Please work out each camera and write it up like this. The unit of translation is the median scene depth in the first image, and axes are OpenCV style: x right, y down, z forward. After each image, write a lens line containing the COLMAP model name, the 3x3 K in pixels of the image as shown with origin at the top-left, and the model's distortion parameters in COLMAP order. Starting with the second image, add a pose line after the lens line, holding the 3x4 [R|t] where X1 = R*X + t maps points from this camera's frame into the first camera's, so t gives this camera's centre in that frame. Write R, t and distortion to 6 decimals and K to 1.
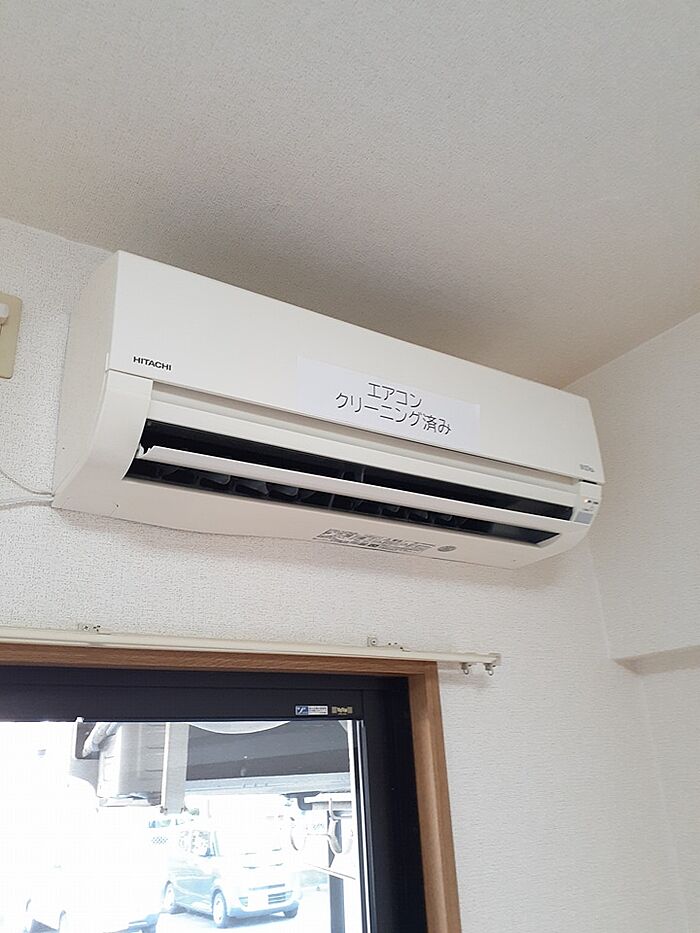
lens RADIAL K [[751.1, 0, 350.0], [0, 751.1, 466.5], [0, 0, 1]] dist [-0.000279, -0.000685]
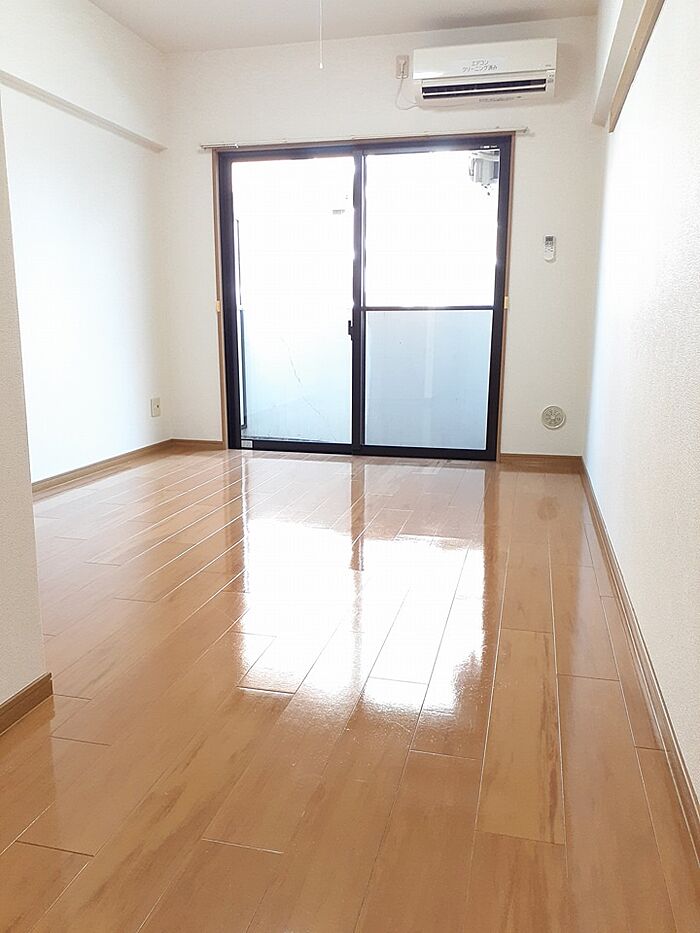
lens RADIAL K [[751.1, 0, 350.0], [0, 751.1, 466.5], [0, 0, 1]] dist [-0.000279, -0.000685]
pose [[0.675507, 0.194569, -0.711220, 2.549322], [0.246266, 0.849637, 0.466336, -0.269677], [0.695014, -0.490162, 0.526020, -2.378534]]
